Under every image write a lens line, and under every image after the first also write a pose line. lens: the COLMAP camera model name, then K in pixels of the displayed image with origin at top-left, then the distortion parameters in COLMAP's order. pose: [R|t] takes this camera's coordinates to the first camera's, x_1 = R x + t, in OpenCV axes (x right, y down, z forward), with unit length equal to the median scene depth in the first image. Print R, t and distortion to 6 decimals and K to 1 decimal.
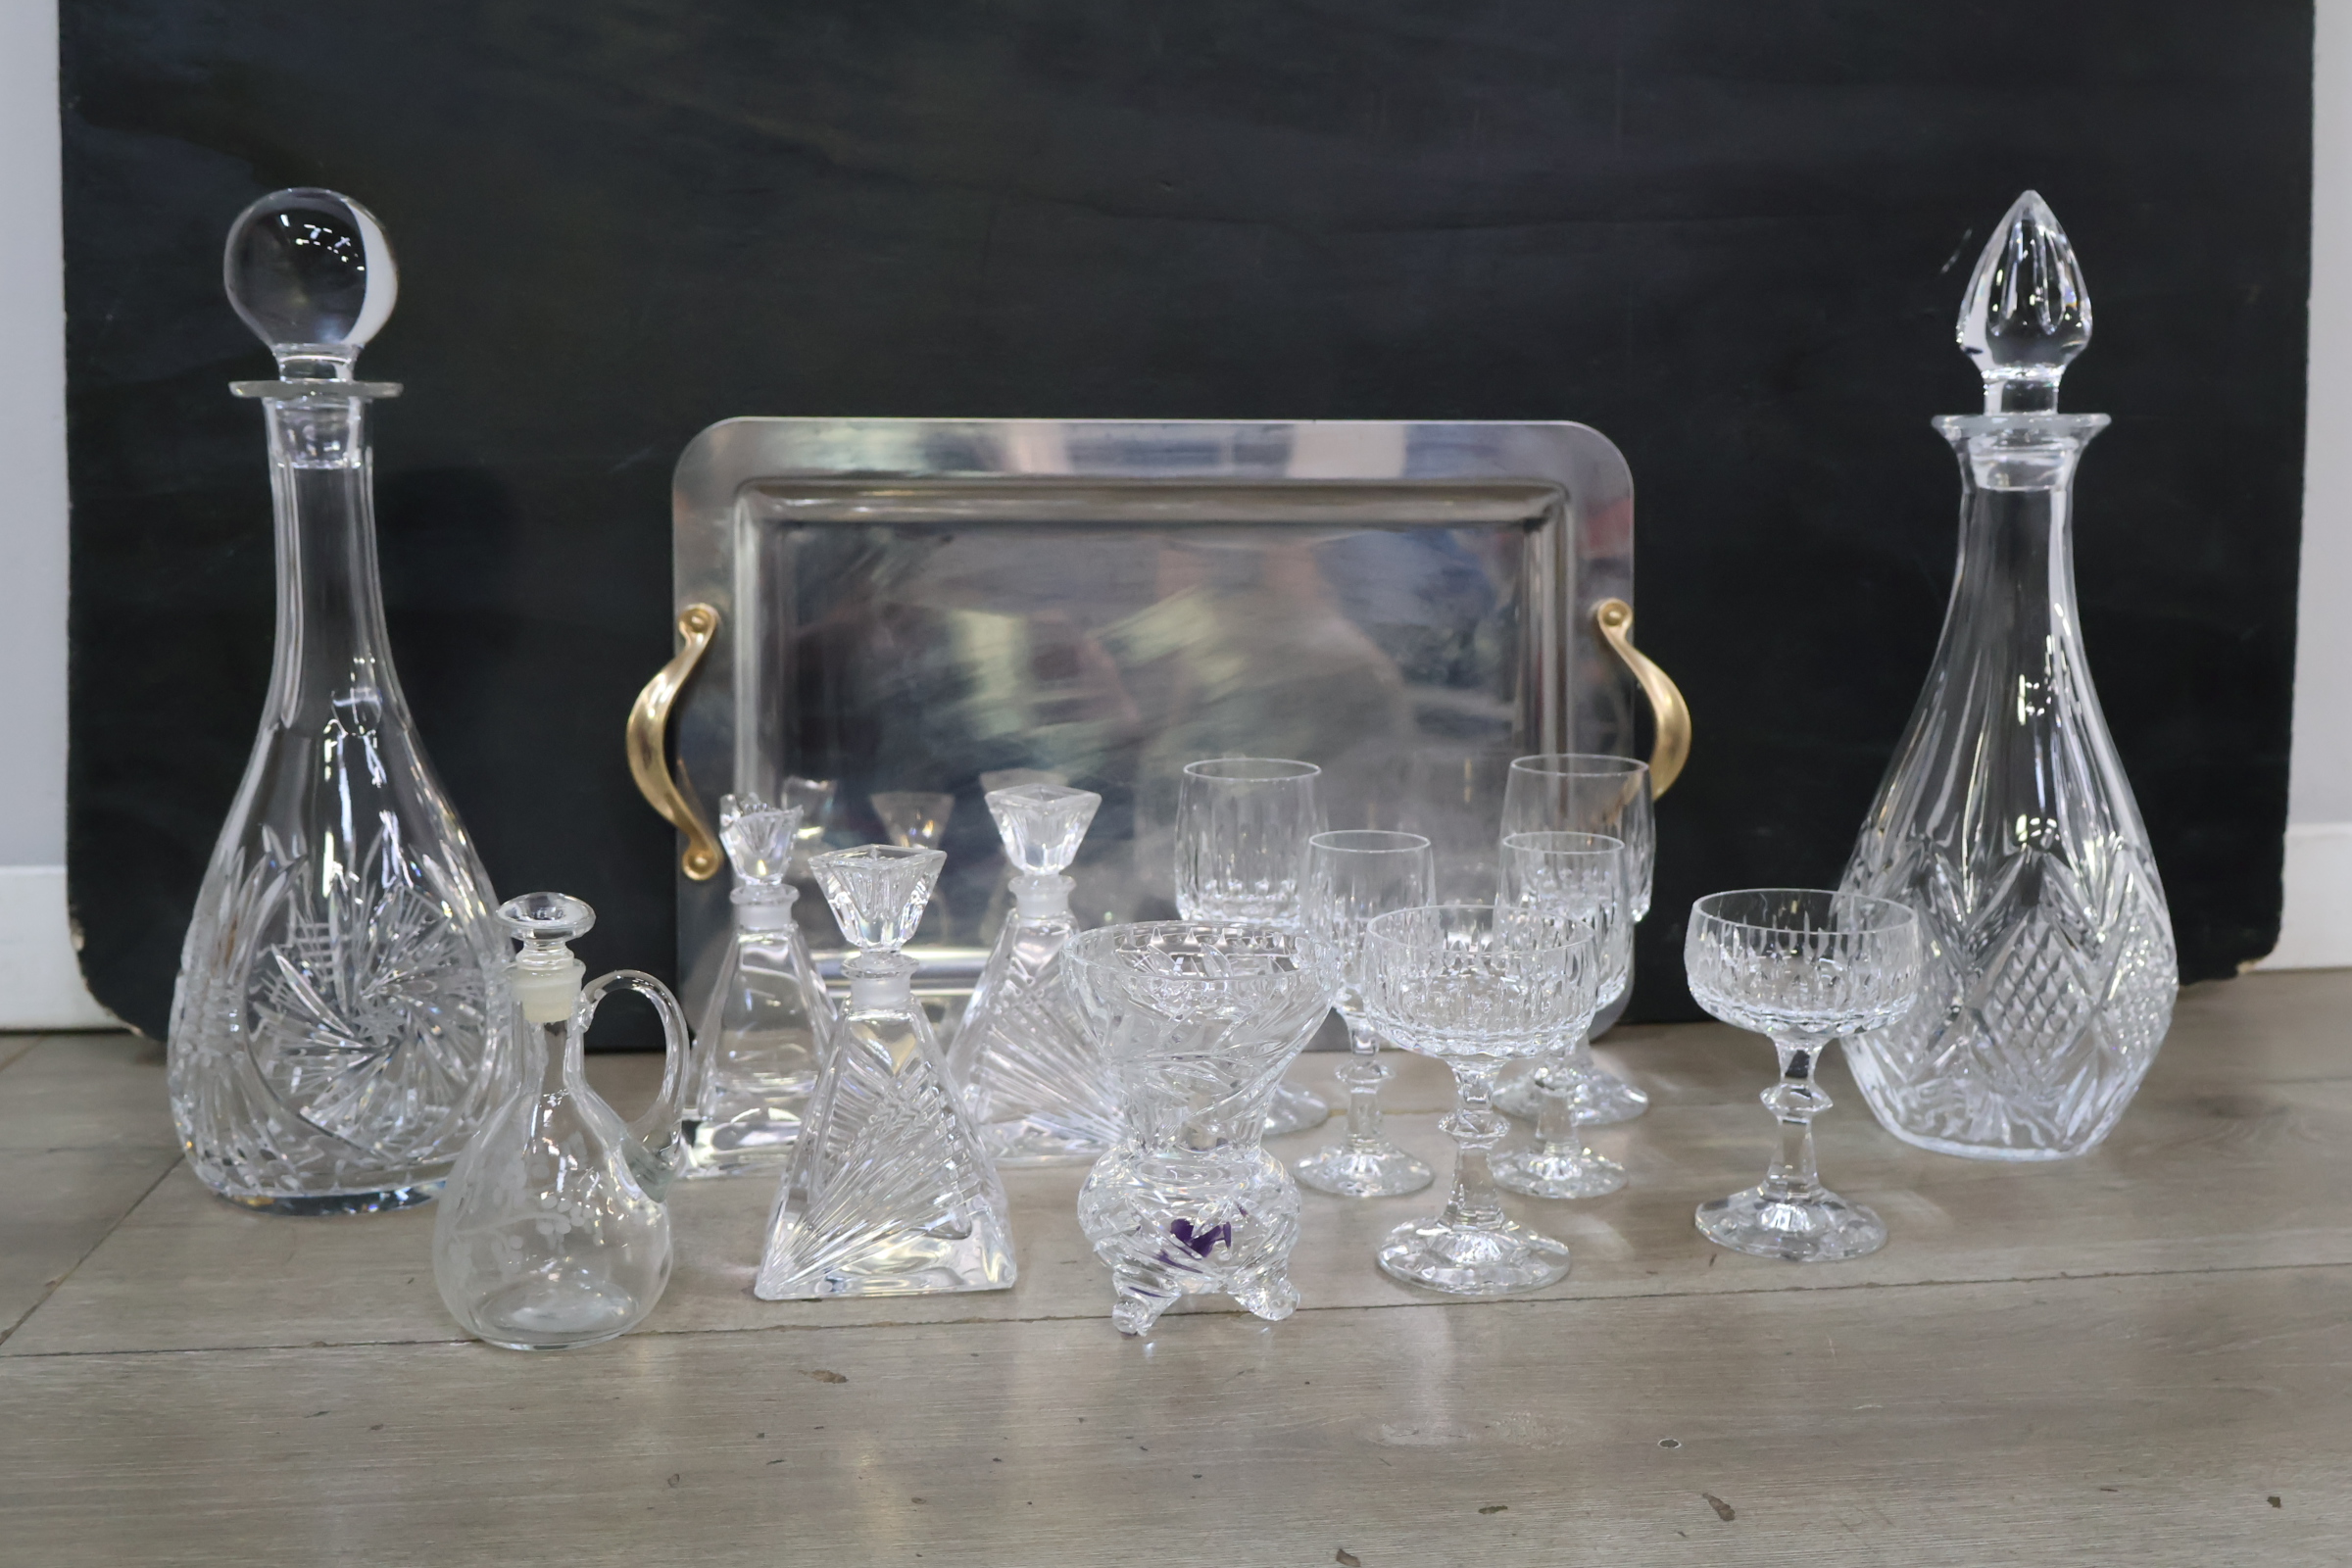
lens RADIAL K [[2368.4, 0, 1171.7], [0, 2368.4, 787.5], [0, 0, 1]] dist [-0.005632, 0.006777]
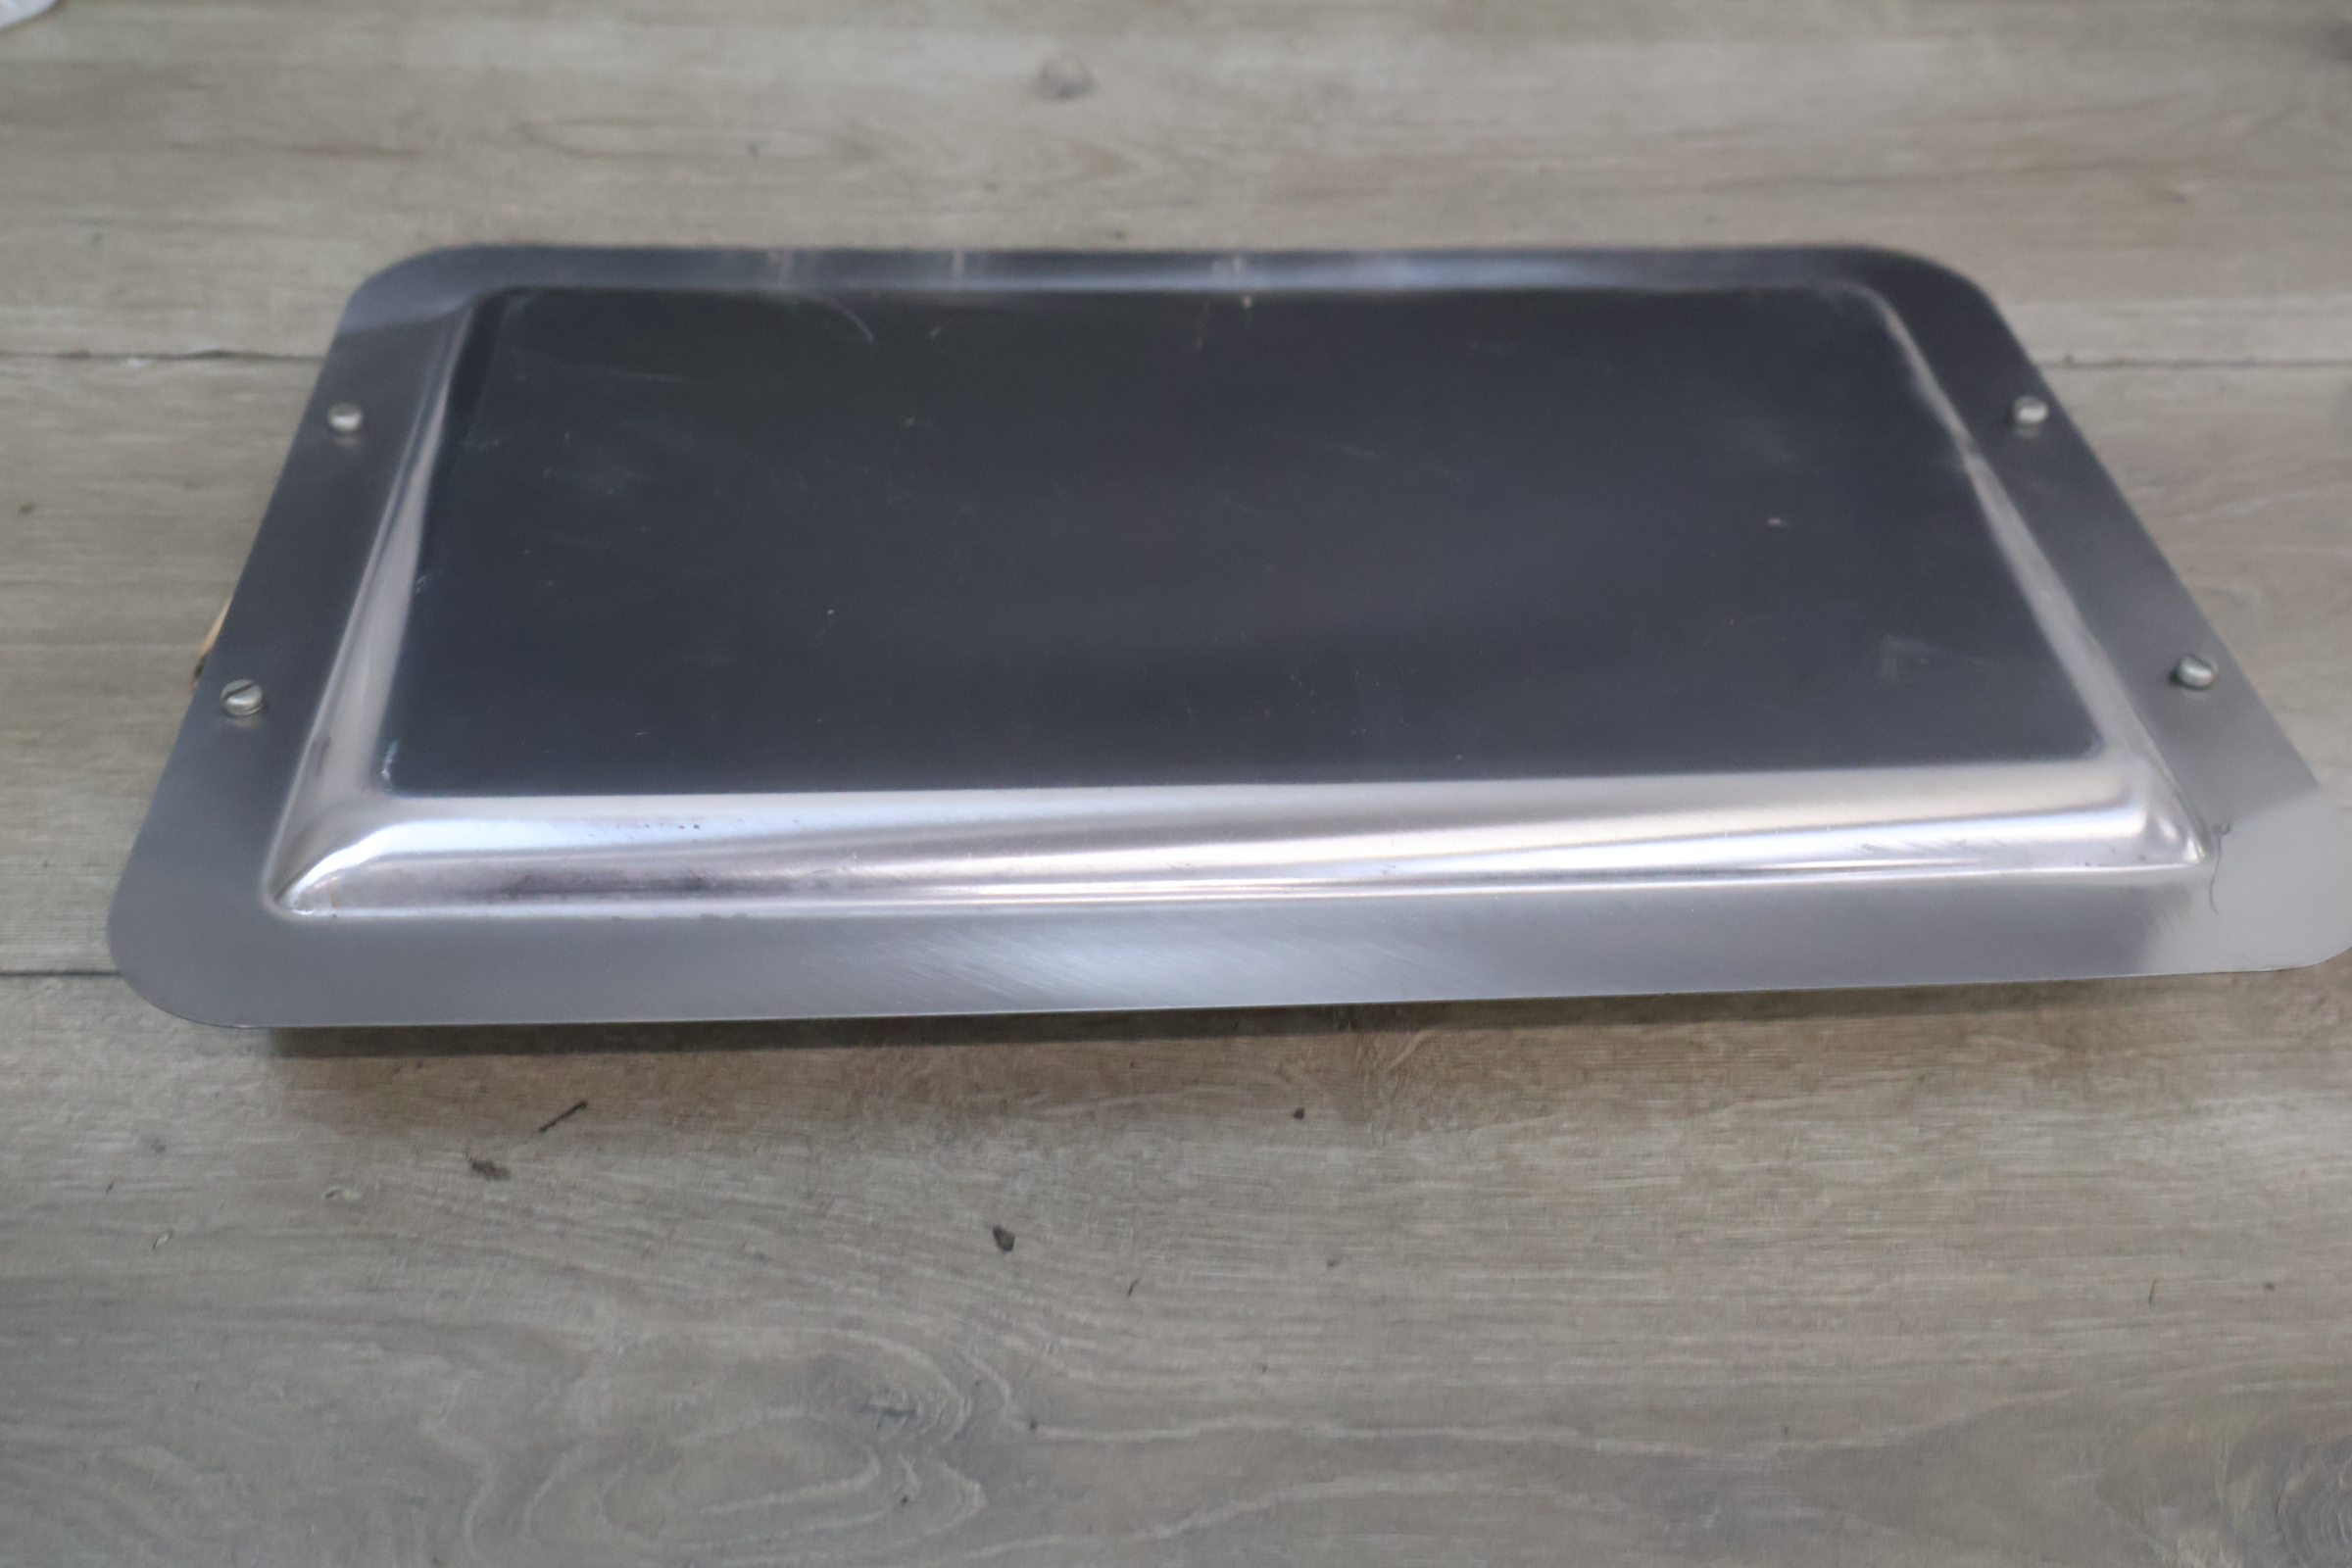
lens RADIAL K [[2359.4, 0, 1176.0], [0, 2359.4, 784.0], [0, 0, 1]] dist [-0.010504, 0.011721]
pose [[0.997429, 0.070449, -0.013126, 0.085743], [-0.048395, 0.797286, 0.601658, -0.159054], [0.052851, -0.599476, 0.798646, 0.233482]]
